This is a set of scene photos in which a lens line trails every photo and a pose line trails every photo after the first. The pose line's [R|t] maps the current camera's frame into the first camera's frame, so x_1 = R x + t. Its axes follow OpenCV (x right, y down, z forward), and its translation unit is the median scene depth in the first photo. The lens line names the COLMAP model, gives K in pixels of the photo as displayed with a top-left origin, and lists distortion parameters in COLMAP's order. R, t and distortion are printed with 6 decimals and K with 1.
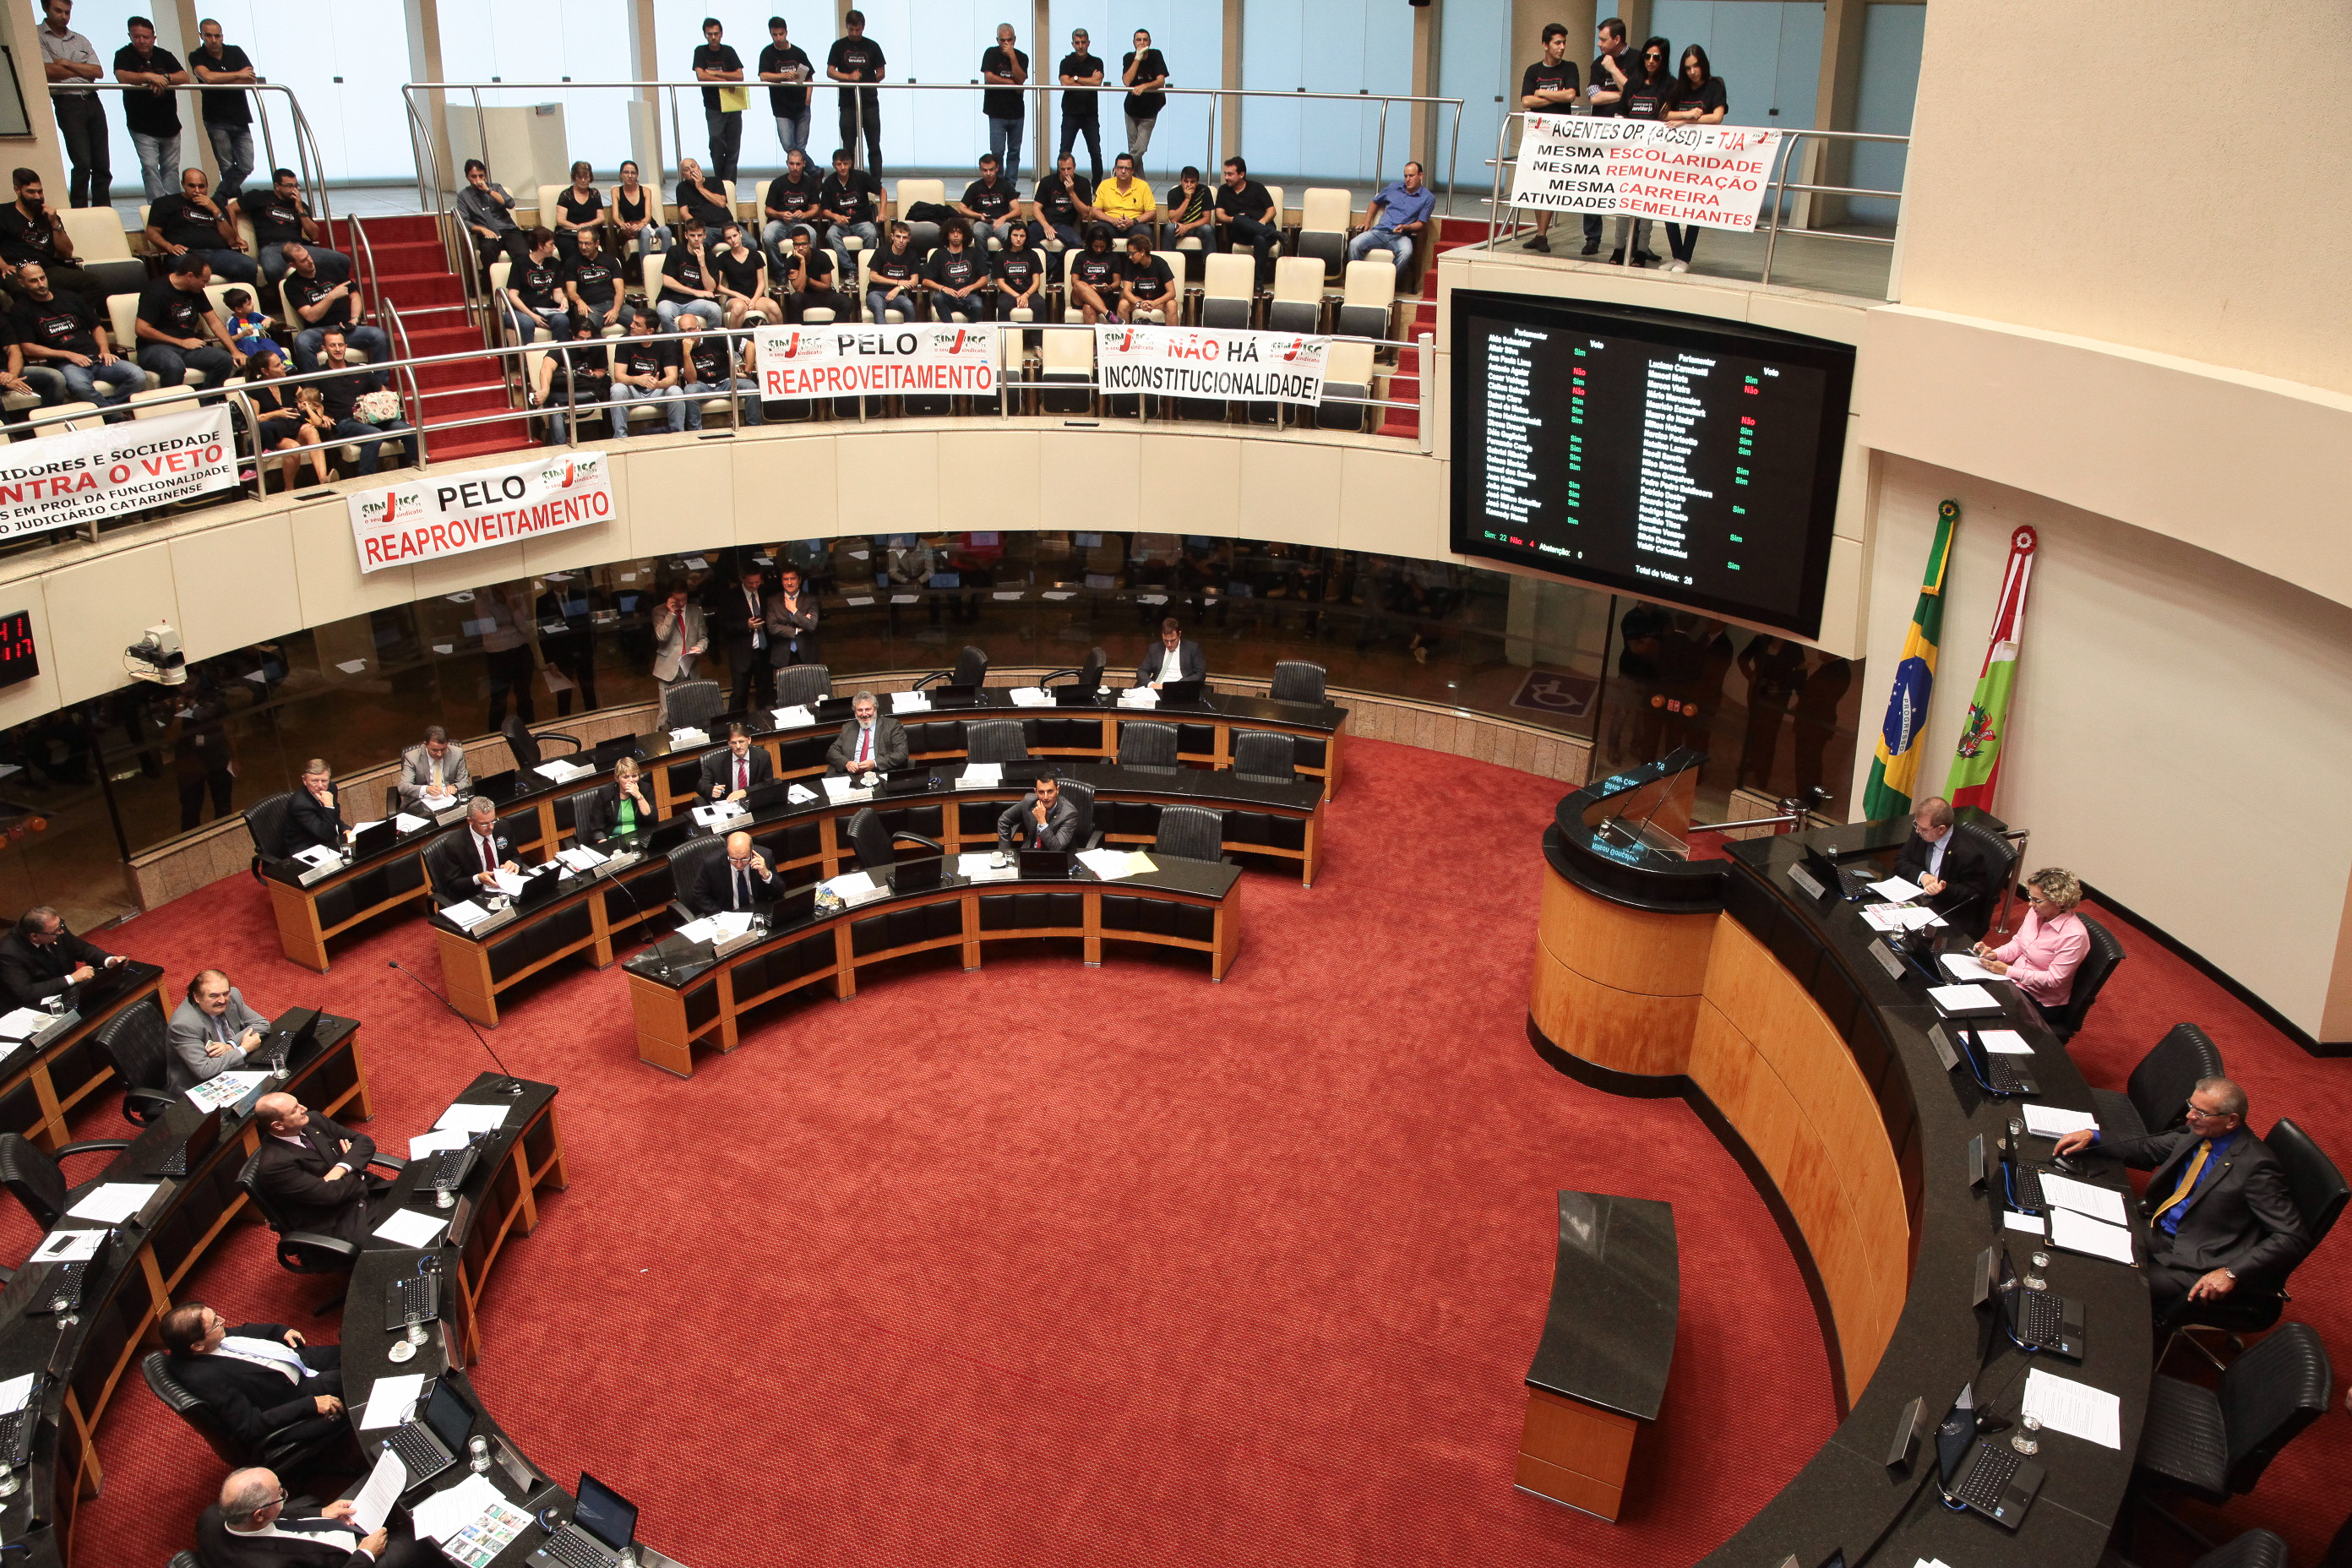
lens RADIAL K [[1617.2, 0, 1176.0], [0, 1617.2, 784.0], [0, 0, 1]] dist [-0.117970, 0.096079]
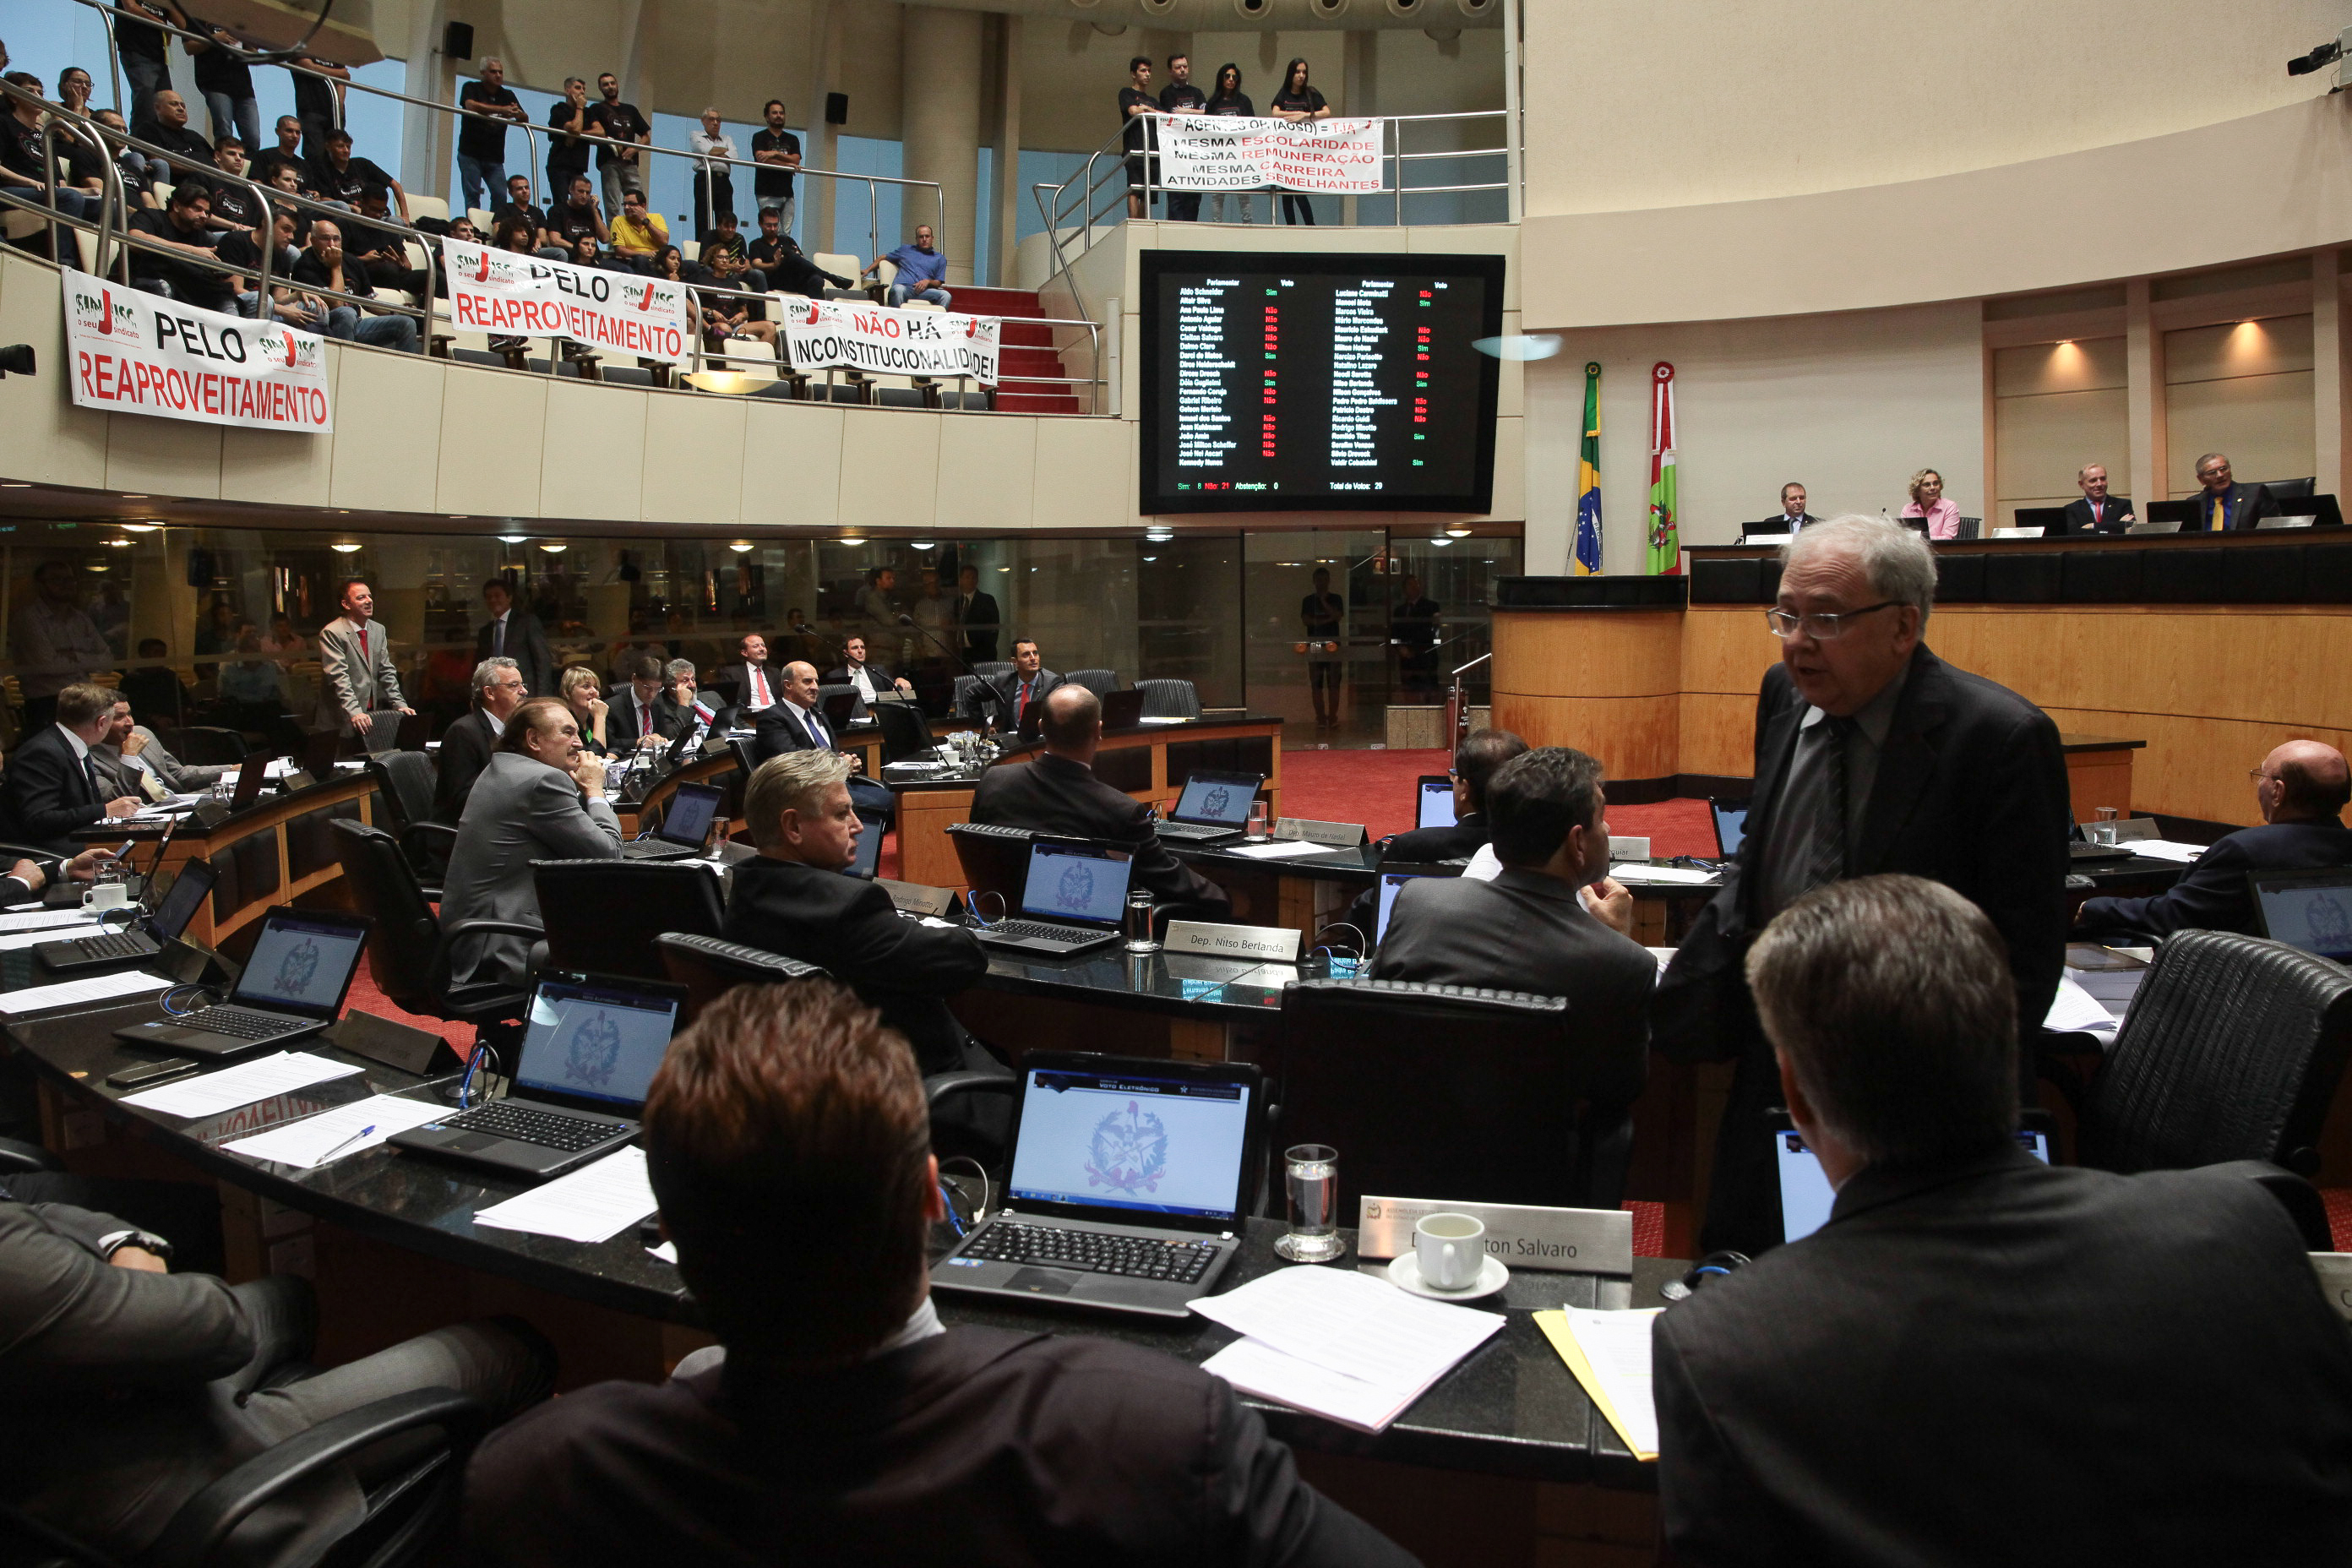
lens RADIAL K [[1617.2, 0, 1176.0], [0, 1617.2, 784.0], [0, 0, 1]] dist [-0.117970, 0.096079]
pose [[0.707646, -0.116744, 0.696855, -0.629217], [0.323362, 0.930420, -0.172497, 0.230386], [-0.628230, 0.347403, 0.696159, 0.363881]]
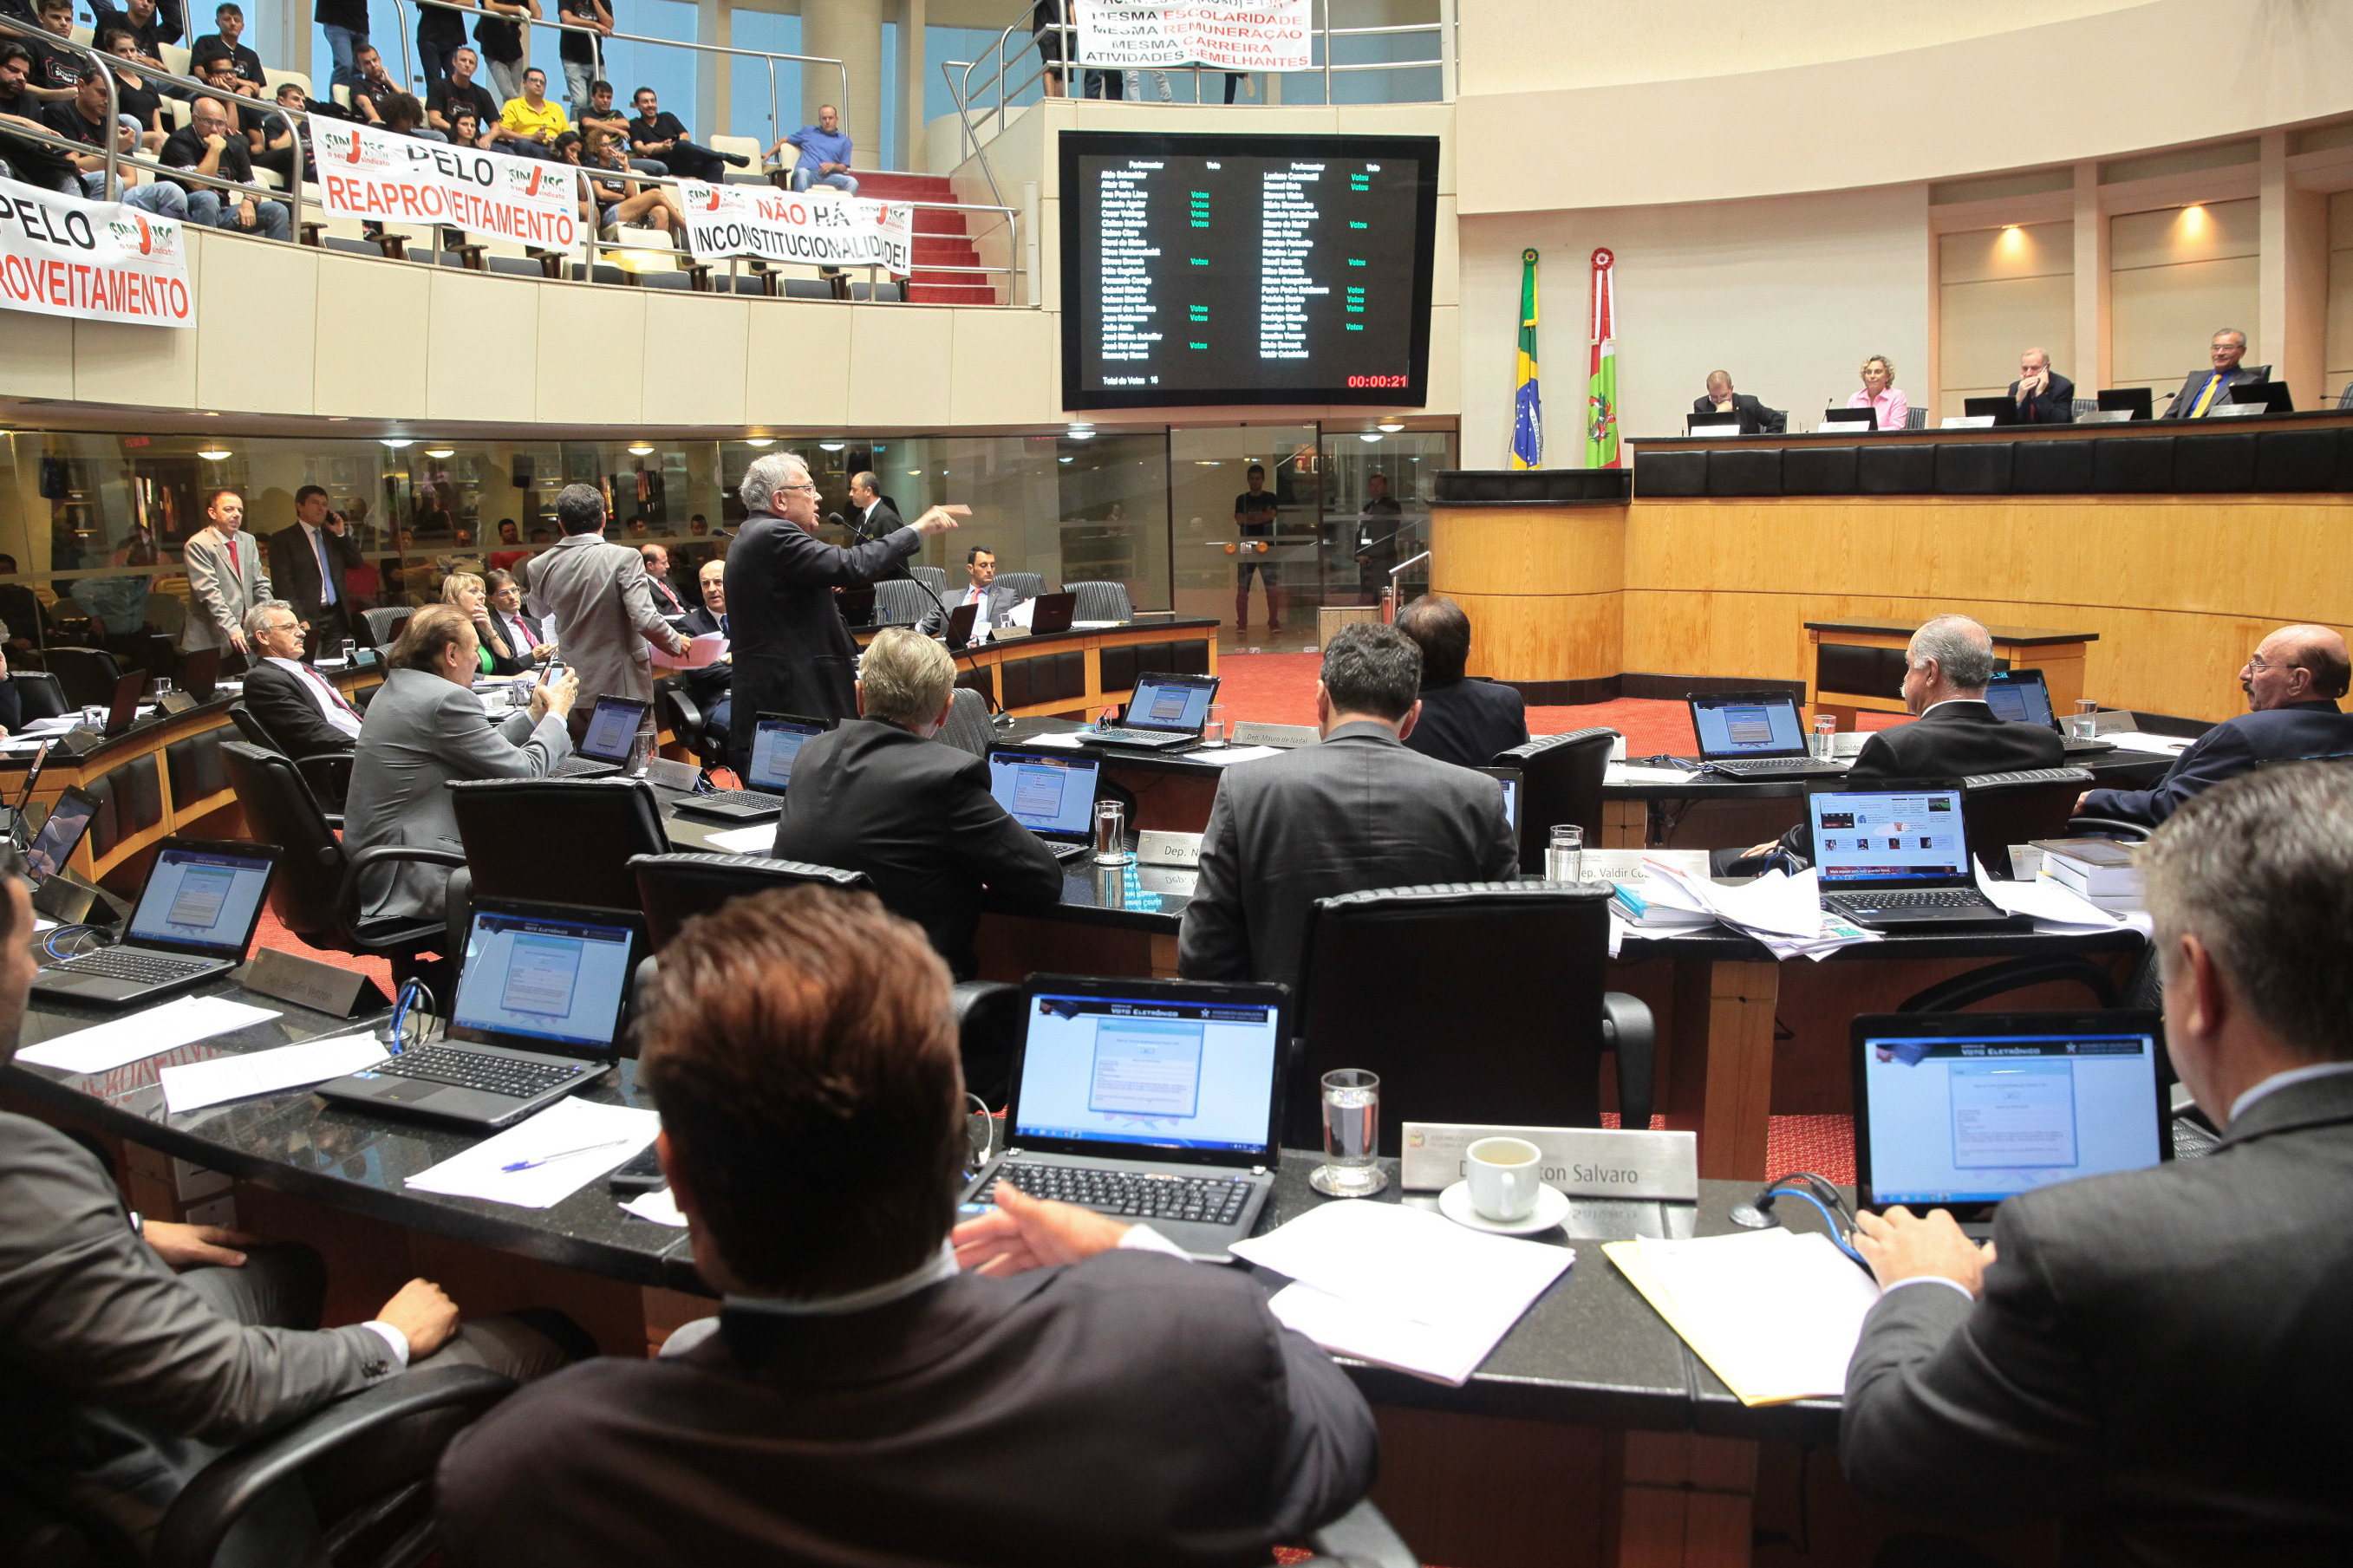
lens RADIAL K [[1653.6, 0, 1176.5], [0, 1653.6, 784.0], [0, 0, 1]] dist [-0.115960, 0.090794]
pose [[0.668622, -0.167752, 0.724433, -0.627885], [0.346252, 0.932396, -0.103667, 0.226130], [-0.658069, 0.320150, 0.681505, 0.379023]]
